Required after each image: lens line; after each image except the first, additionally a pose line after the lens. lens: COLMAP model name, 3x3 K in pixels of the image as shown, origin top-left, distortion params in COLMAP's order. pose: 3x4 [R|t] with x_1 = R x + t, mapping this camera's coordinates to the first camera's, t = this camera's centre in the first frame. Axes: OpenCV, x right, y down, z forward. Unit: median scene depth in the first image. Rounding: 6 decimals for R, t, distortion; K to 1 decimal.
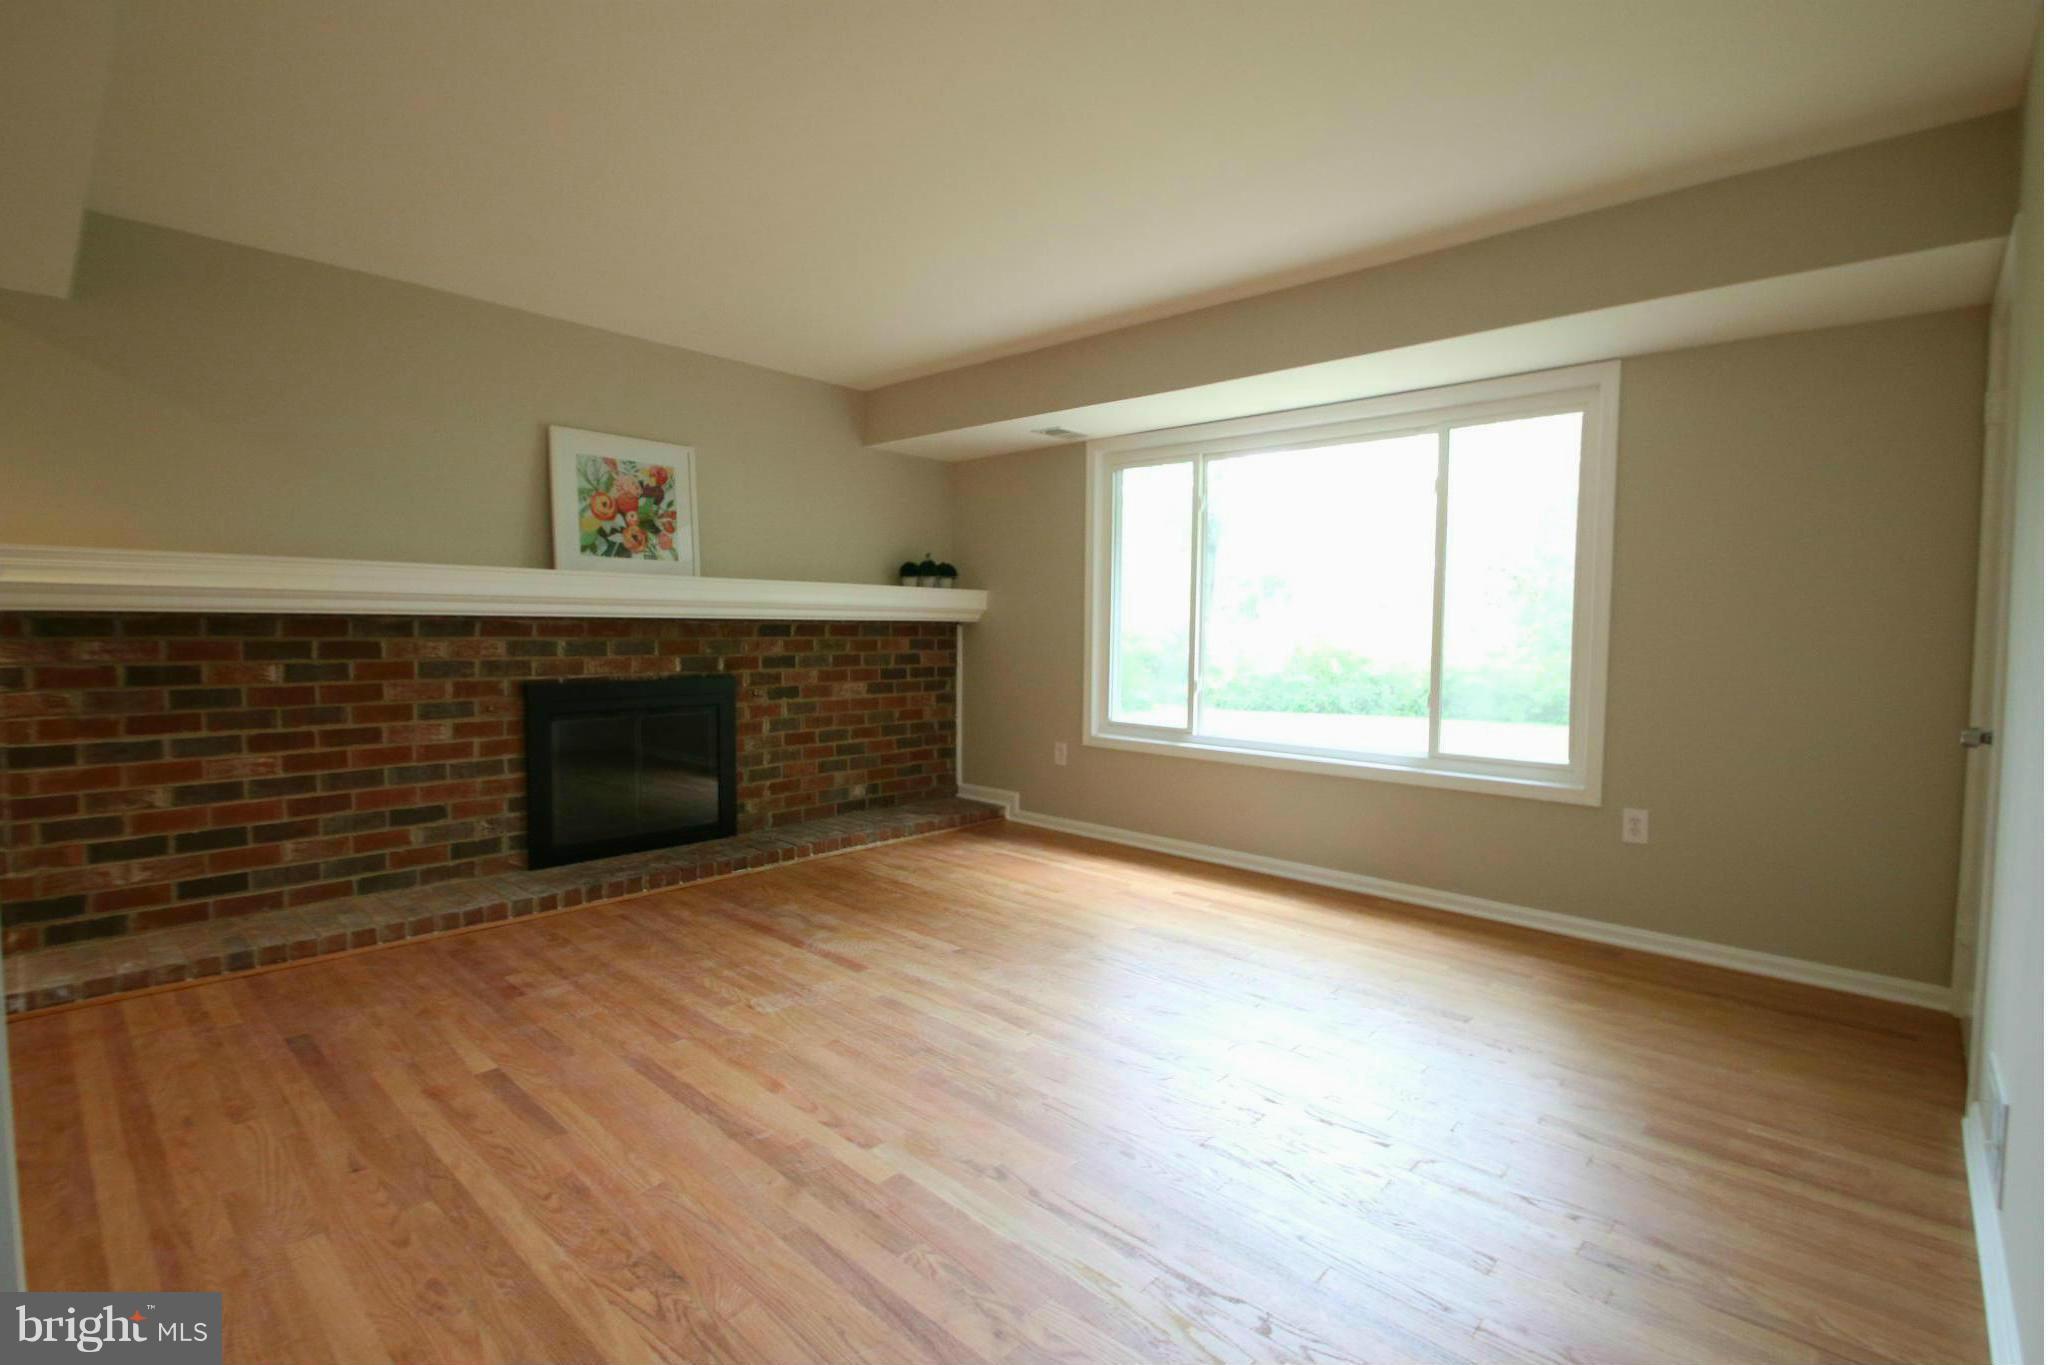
lens RADIAL K [[946.0, 0, 1024.0], [0, 946.0, 682.5], [0, 0, 1]] dist [0.000107, -0.000009]
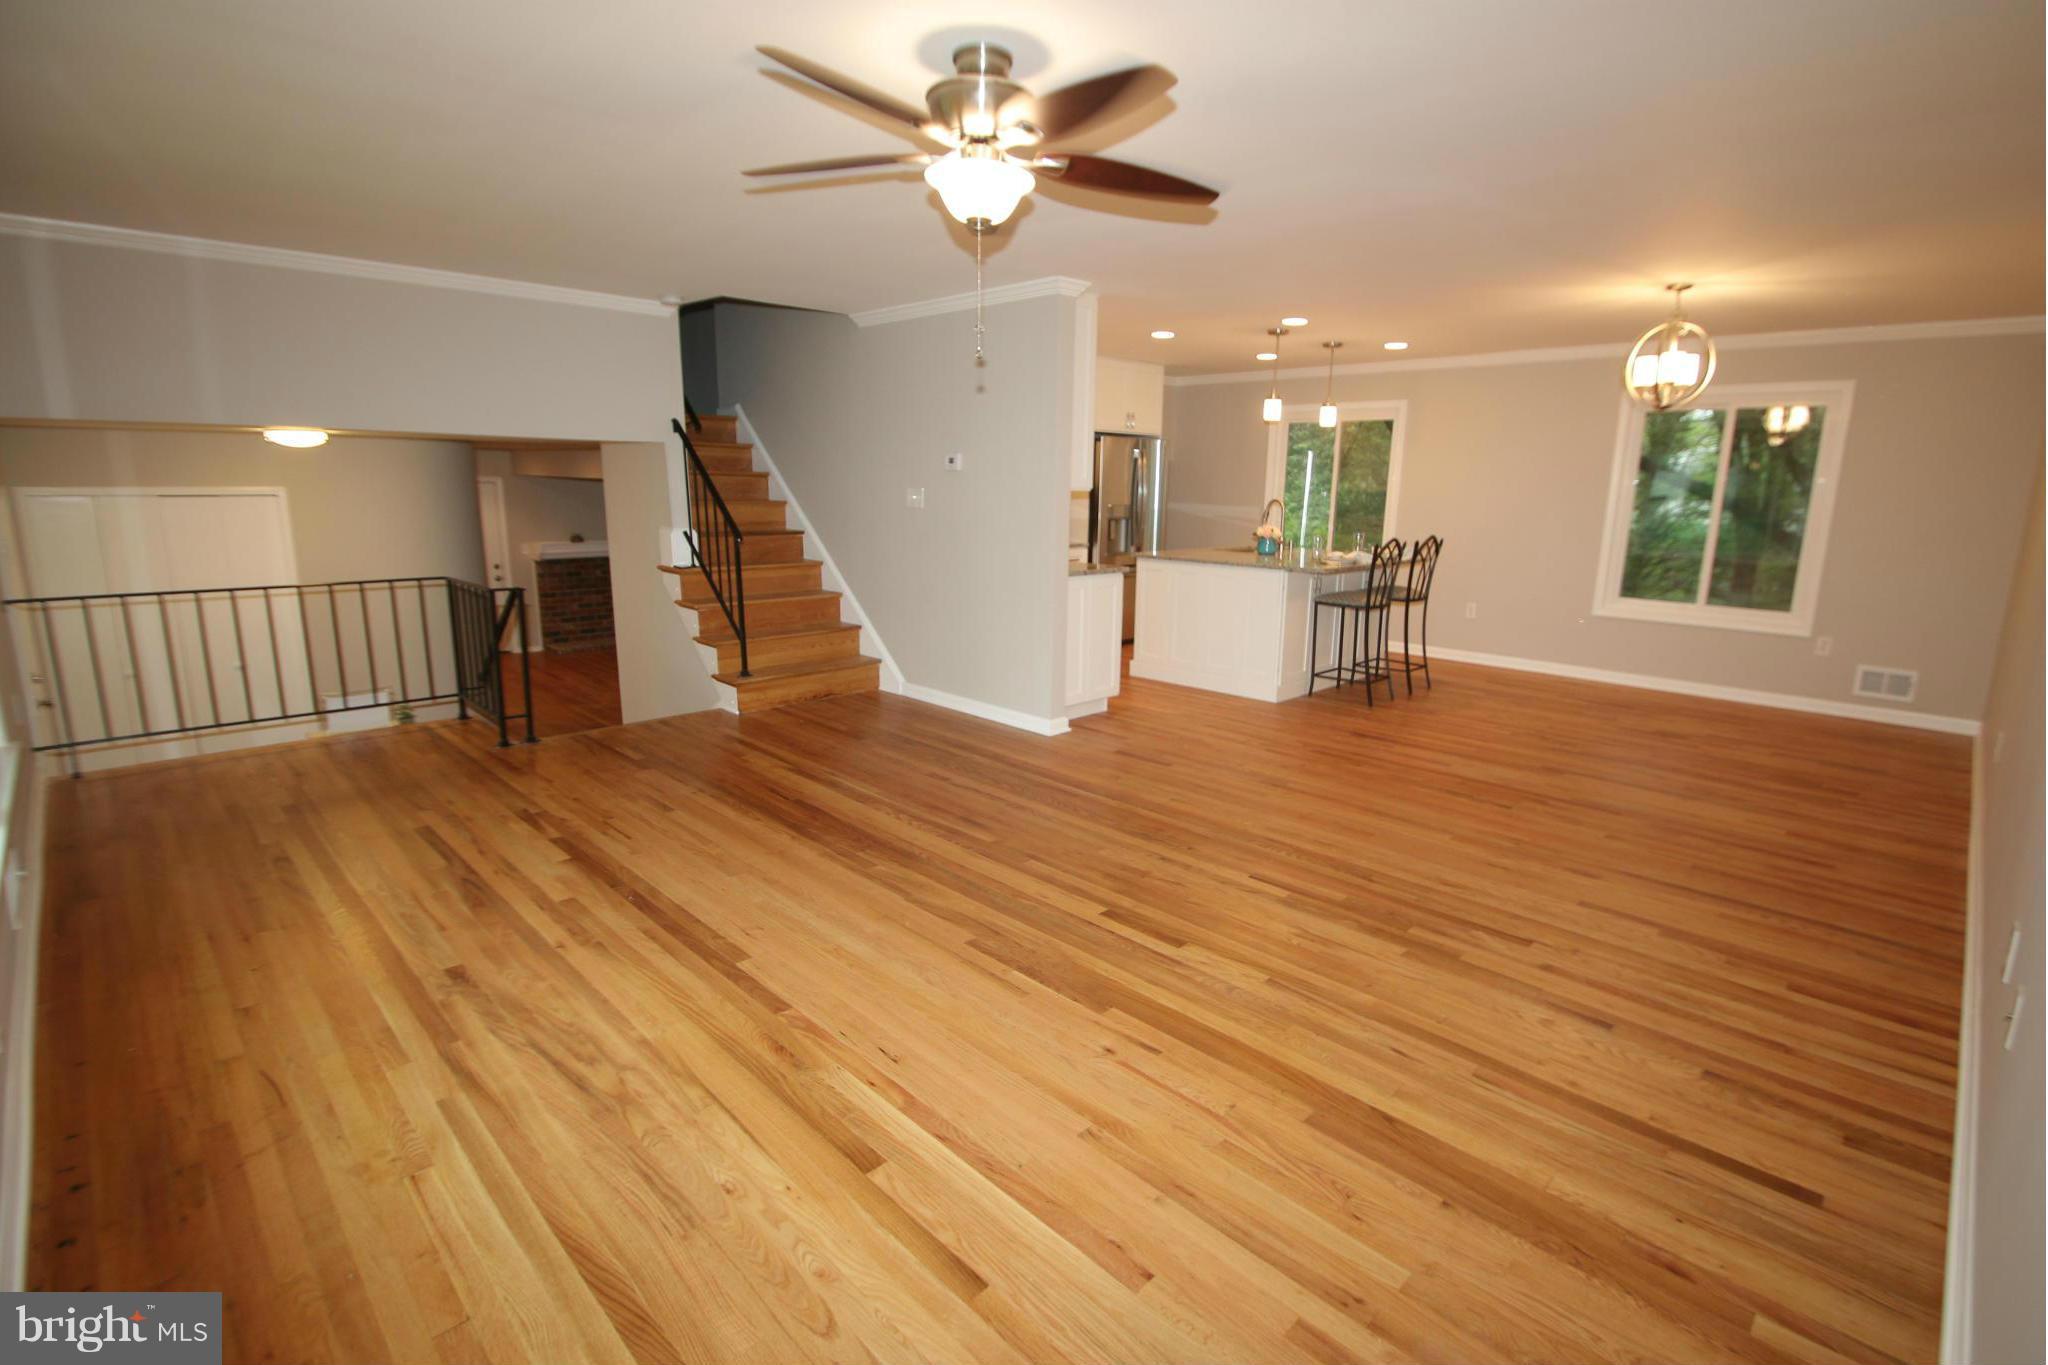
lens RADIAL K [[946.0, 0, 1024.0], [0, 946.0, 682.5], [0, 0, 1]] dist [0.000107, -0.000009]
pose [[0.999175, 0.011523, -0.038943, 1.030152], [-0.005534, 0.988591, 0.150523, -0.156890], [0.040233, -0.150183, 0.987839, -2.706711]]
